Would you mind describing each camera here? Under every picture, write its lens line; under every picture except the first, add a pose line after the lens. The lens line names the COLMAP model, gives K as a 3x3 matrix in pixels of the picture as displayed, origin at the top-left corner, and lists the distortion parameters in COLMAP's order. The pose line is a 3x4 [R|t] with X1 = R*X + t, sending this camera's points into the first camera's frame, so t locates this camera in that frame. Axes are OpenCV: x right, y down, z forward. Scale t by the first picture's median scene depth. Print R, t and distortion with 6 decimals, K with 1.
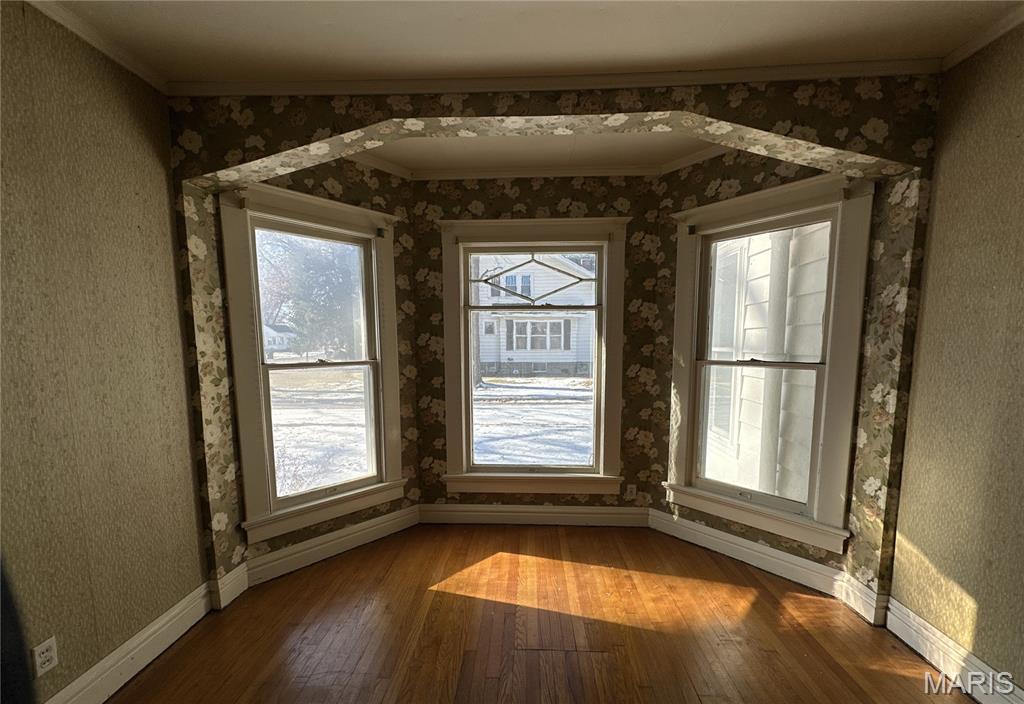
lens RADIAL K [[406.8, 0, 511.0], [0, 406.8, 385.0], [0, 0, 1]] dist [-0.001311, 0.000641]
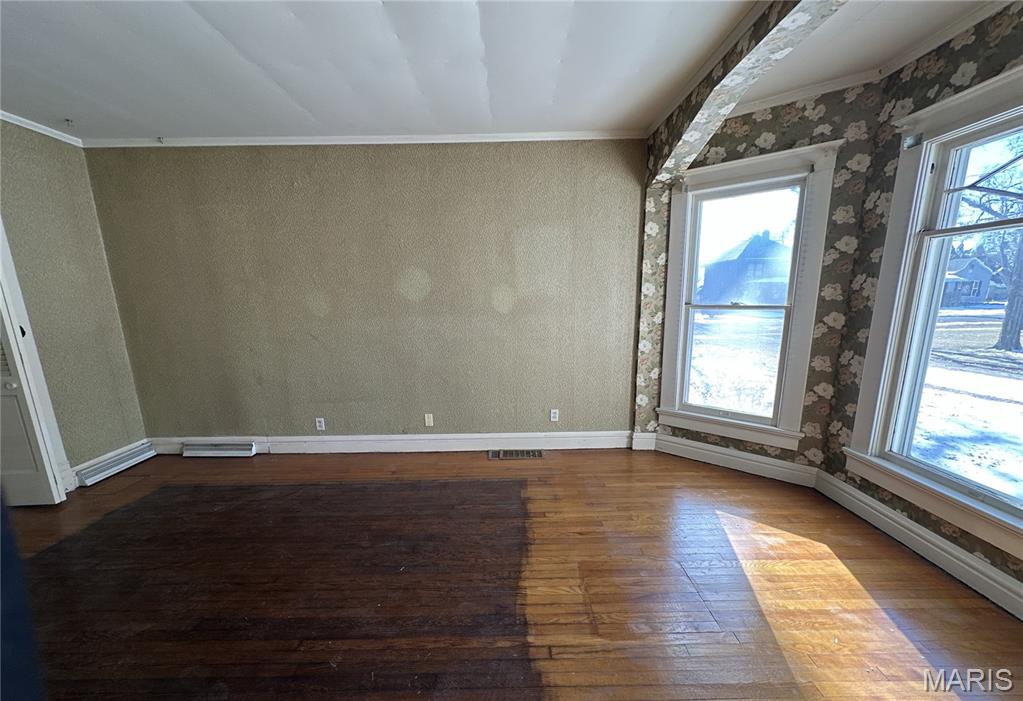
lens RADIAL K [[406.4, 0, 510.5], [0, 406.4, 383.4], [0, 0, 1]] dist [-0.001311, 0.000641]
pose [[0.044184, 0.217168, -0.975134, 0.685388], [-0.090653, 0.972932, 0.212570, -0.024721], [0.994902, 0.079007, 0.062675, 0.290685]]
